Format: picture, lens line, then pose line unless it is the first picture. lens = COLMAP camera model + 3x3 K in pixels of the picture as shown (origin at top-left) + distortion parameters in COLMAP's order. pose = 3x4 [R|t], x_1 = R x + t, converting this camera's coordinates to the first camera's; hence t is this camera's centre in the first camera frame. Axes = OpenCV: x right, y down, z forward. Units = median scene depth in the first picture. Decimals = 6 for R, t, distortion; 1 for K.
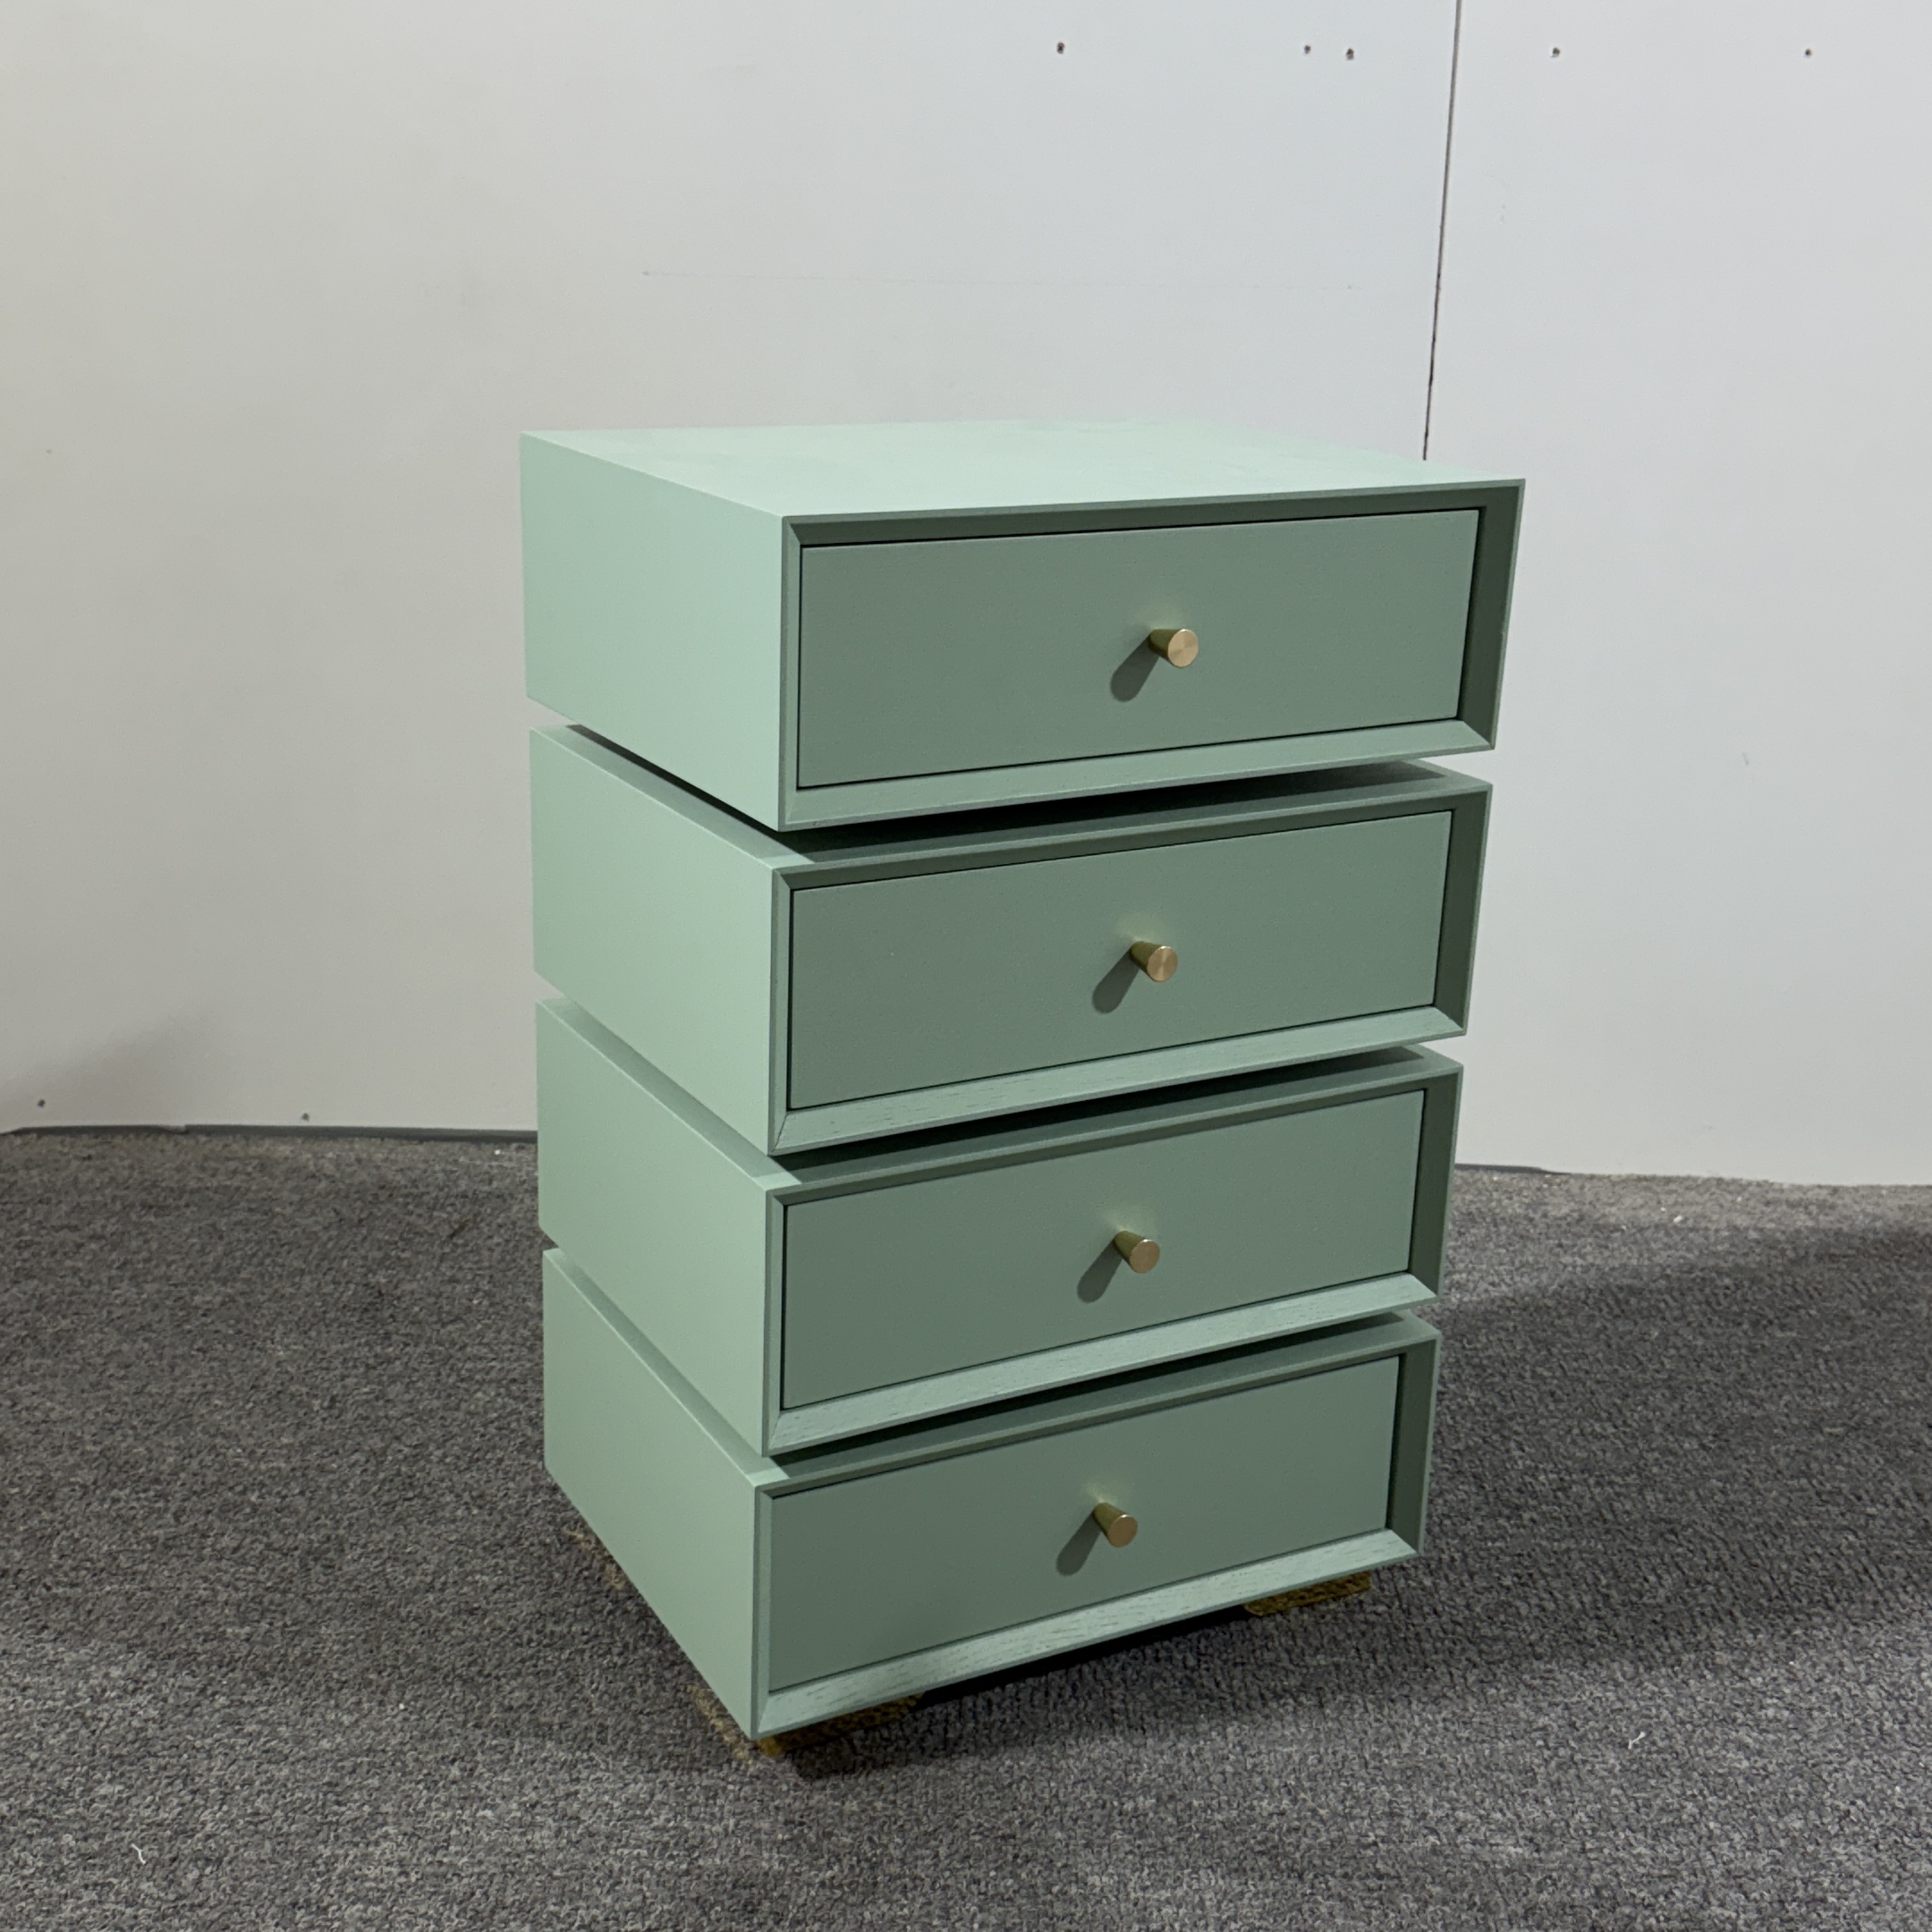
lens RADIAL K [[2507.6, 0, 935.4], [0, 2507.6, 962.0], [0, 0, 1]] dist [0.247686, -0.634175]
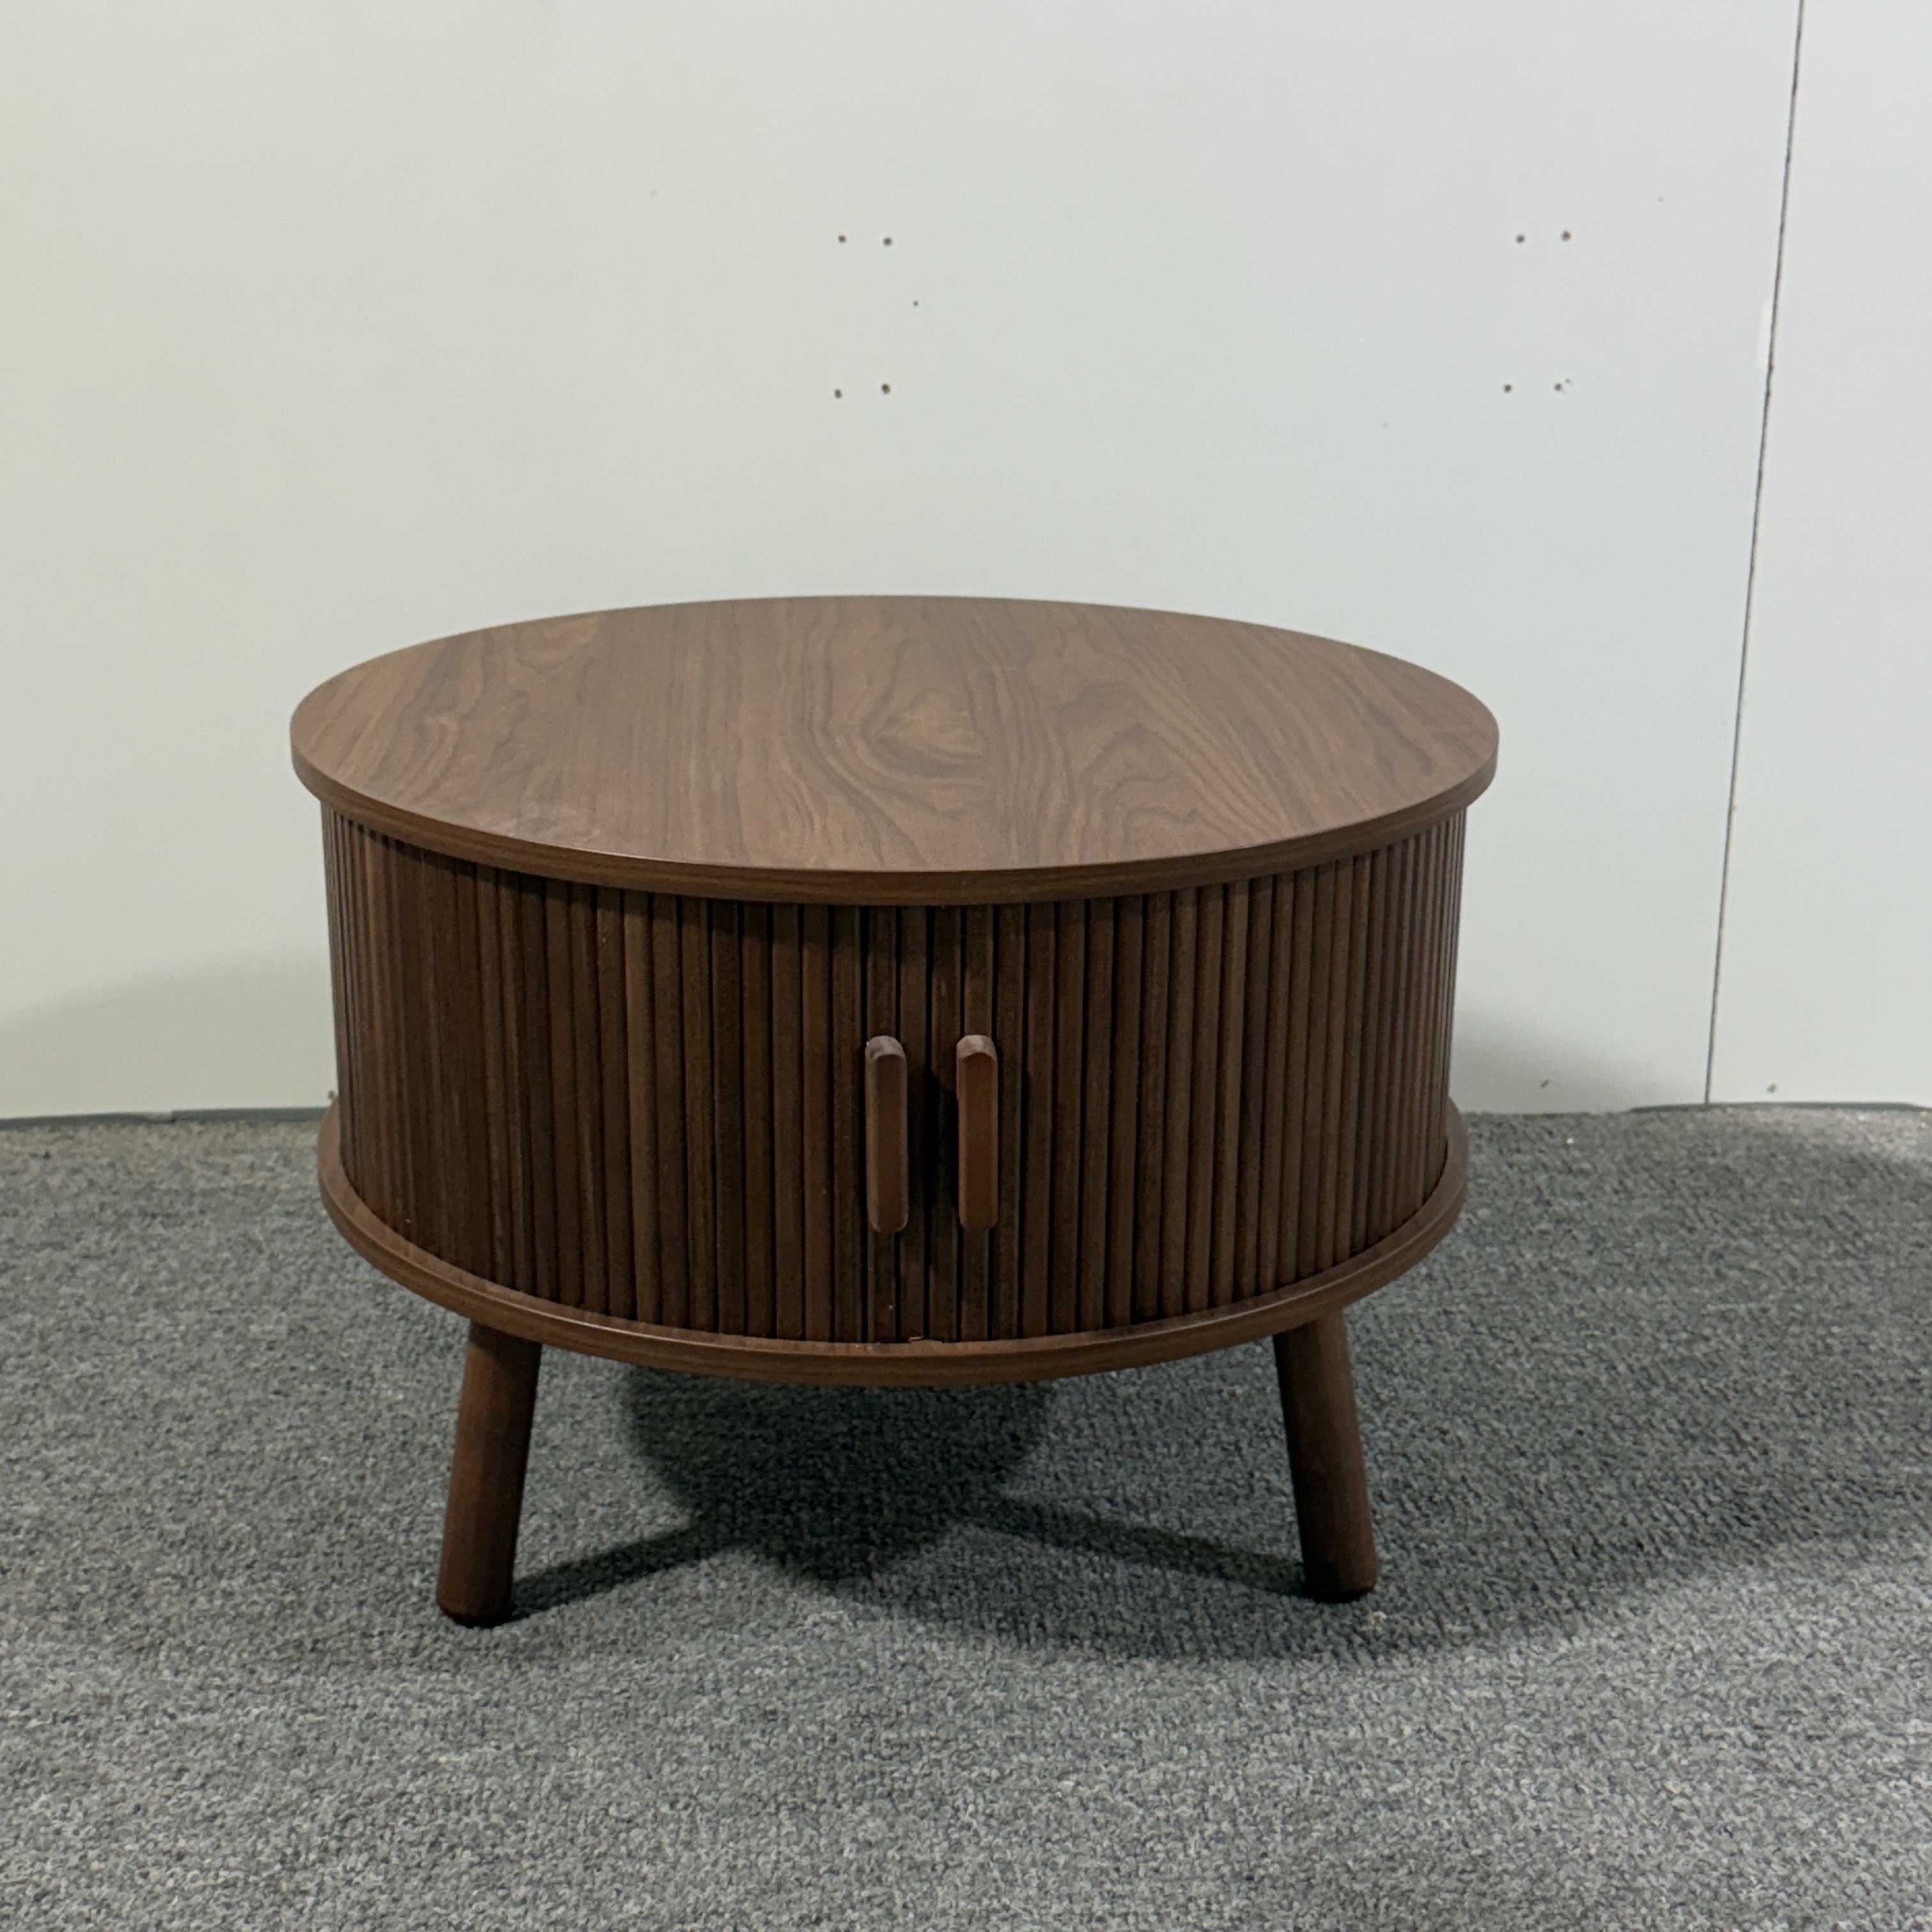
lens RADIAL K [[2932.6, 0, 966.0], [0, 2932.6, 966.0], [0, 0, 1]] dist [0.201855, -0.477668]
pose [[0.996296, -0.033520, 0.079186, -0.167550], [0.033382, 0.999438, 0.003072, 0.034123], [-0.079244, -0.000417, 0.996855, 0.130845]]
